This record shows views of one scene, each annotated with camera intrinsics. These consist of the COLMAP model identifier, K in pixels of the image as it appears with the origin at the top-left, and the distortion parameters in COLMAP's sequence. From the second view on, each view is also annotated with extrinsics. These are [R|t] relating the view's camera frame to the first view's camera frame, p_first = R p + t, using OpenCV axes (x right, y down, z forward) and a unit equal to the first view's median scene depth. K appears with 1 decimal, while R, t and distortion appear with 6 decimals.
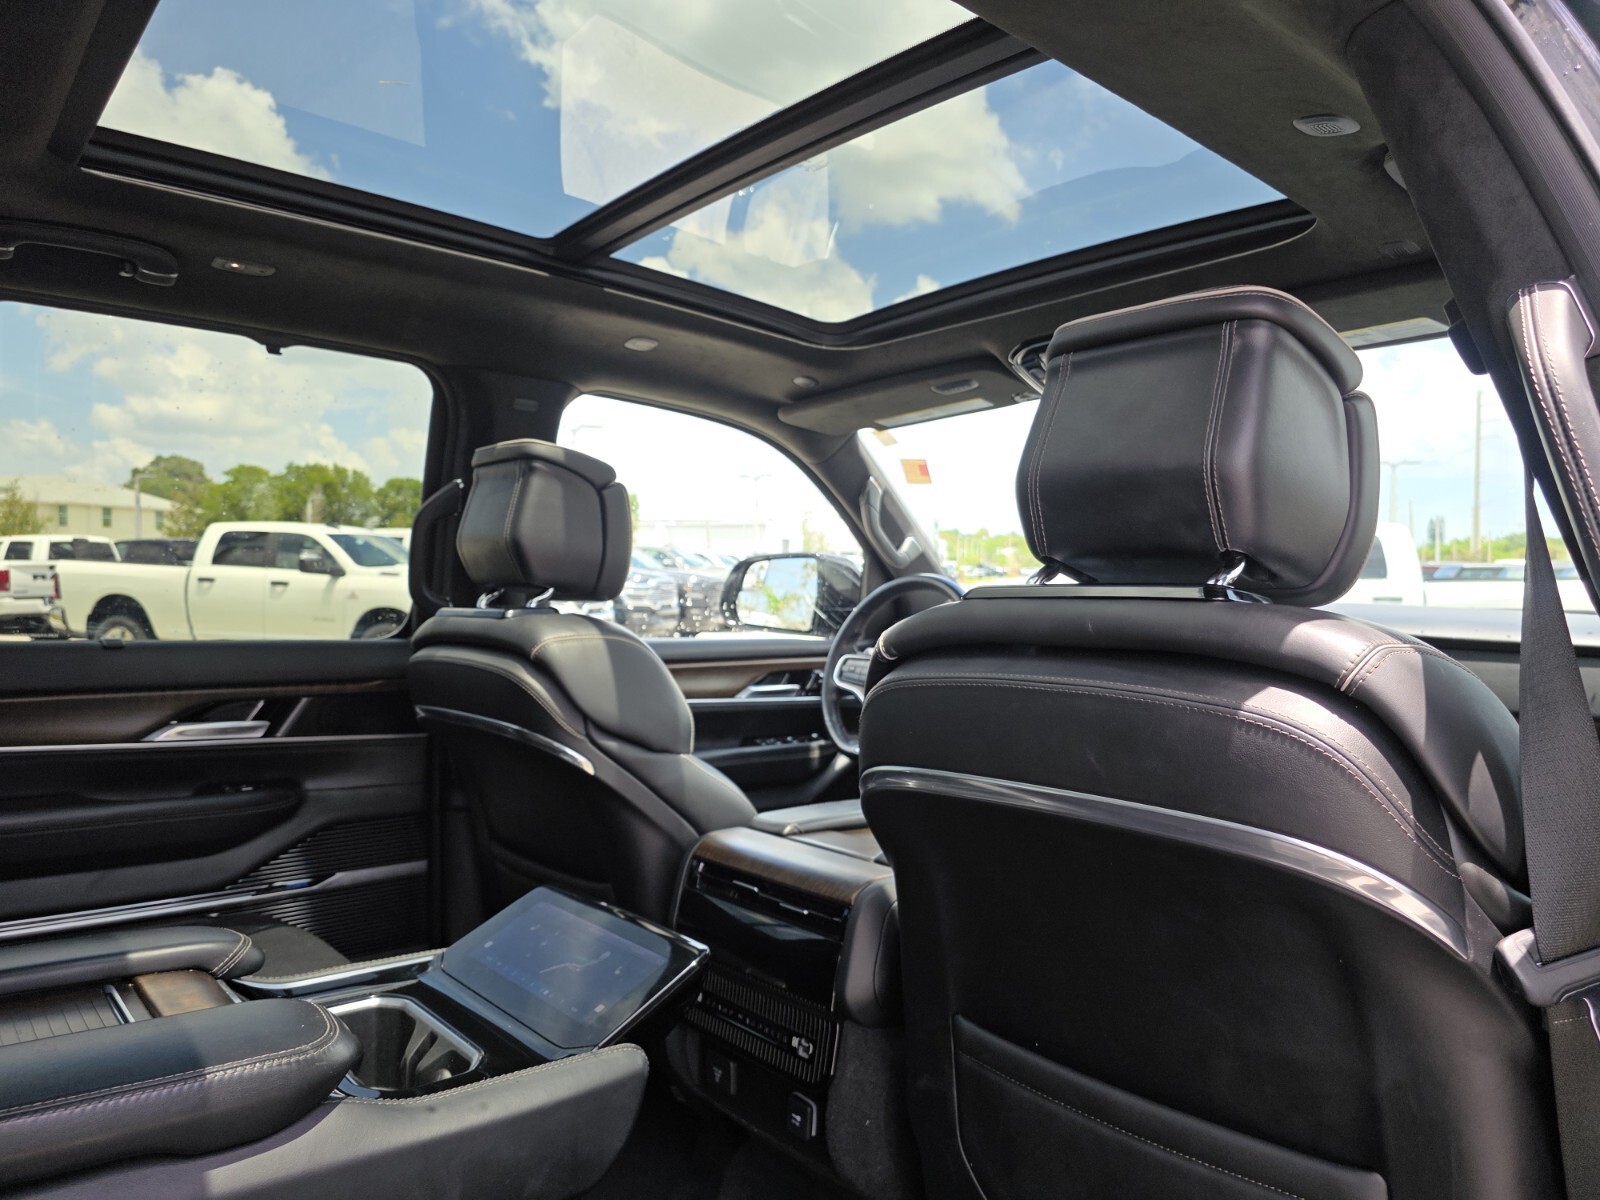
lens RADIAL K [[1096.1, 0, 801.3], [0, 1096.1, 595.8], [0, 0, 1]] dist [0.040749, -0.045605]
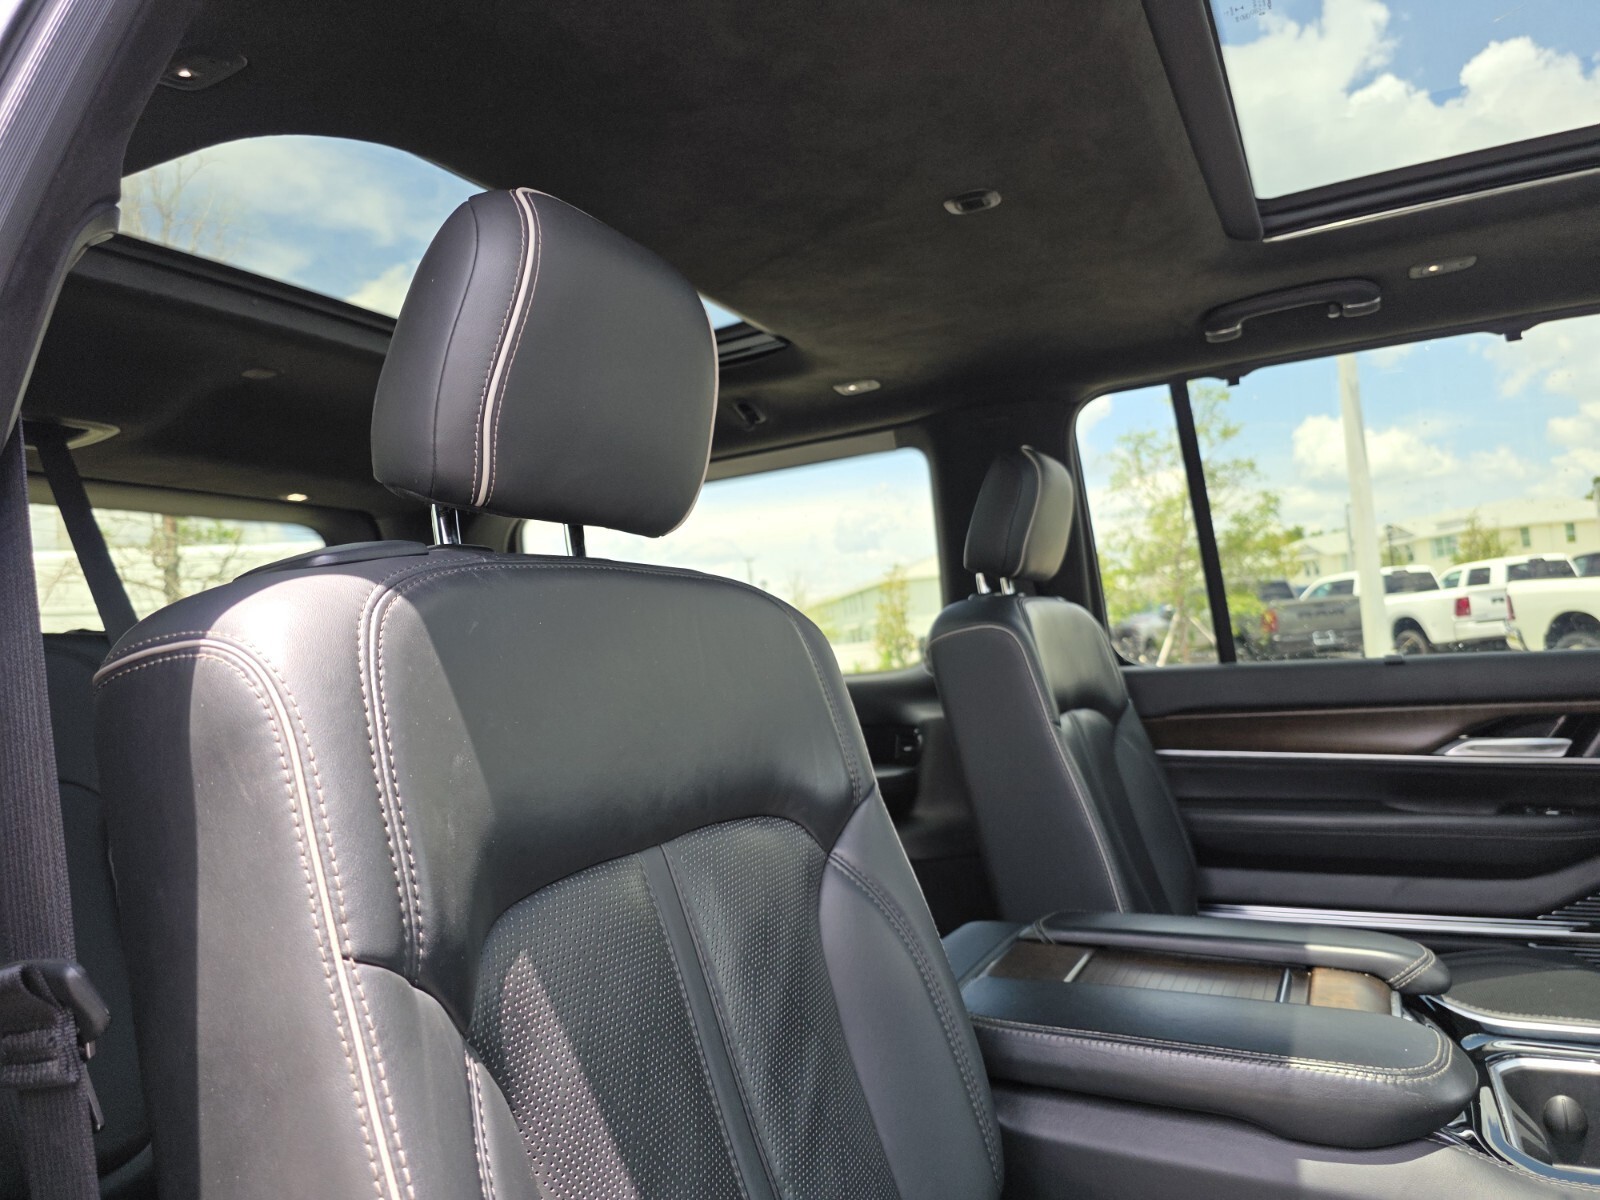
lens RADIAL K [[1096.1, 0, 801.3], [0, 1096.1, 595.8], [0, 0, 1]] dist [0.040749, -0.045605]
pose [[0.376698, -0.089925, -0.921961, 0.131787], [0.072411, 0.995090, -0.067472, 0.012971], [0.923502, -0.041343, 0.381360, 0.085143]]
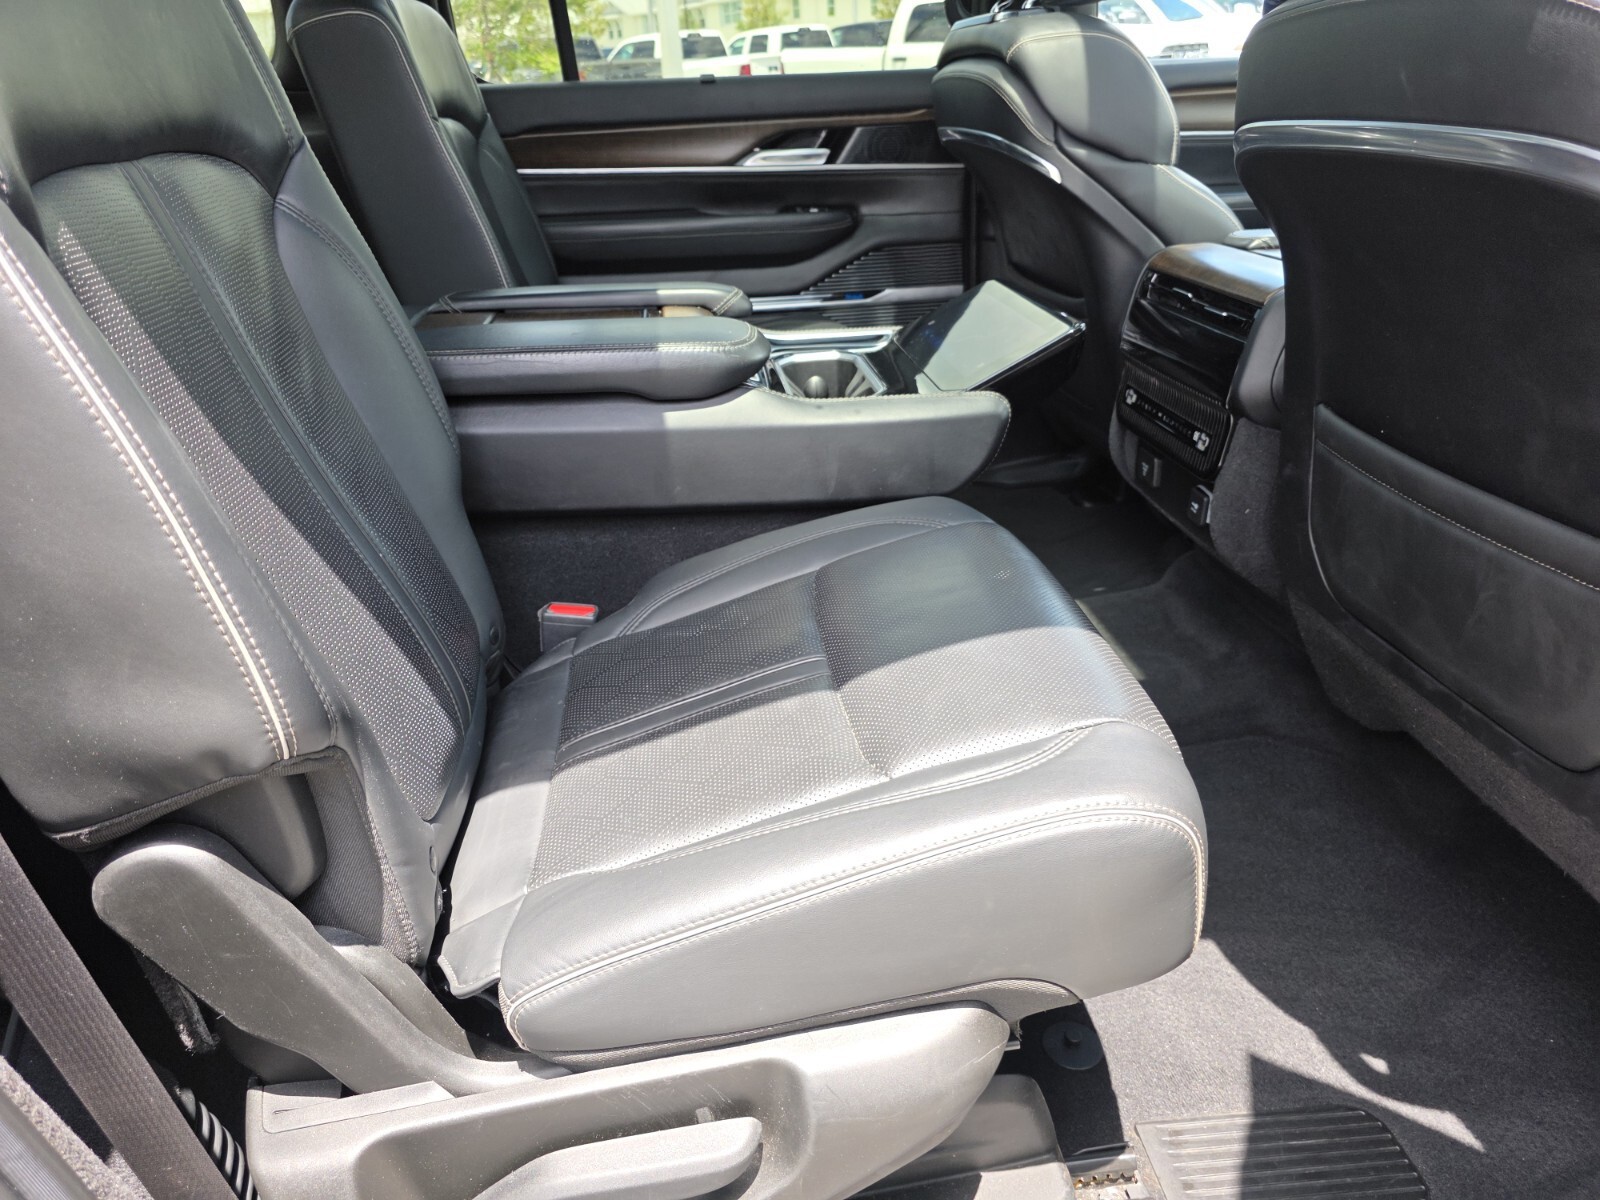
lens RADIAL K [[1094.0, 0, 774.1], [0, 1094.0, 571.8], [0, 0, 1]] dist [0.038161, -0.027165]
pose [[0.814254, 0.187579, -0.549367, 0.196825], [0.056991, 0.915953, 0.397218, 0.061544], [0.577704, -0.354746, 0.735128, -0.036932]]
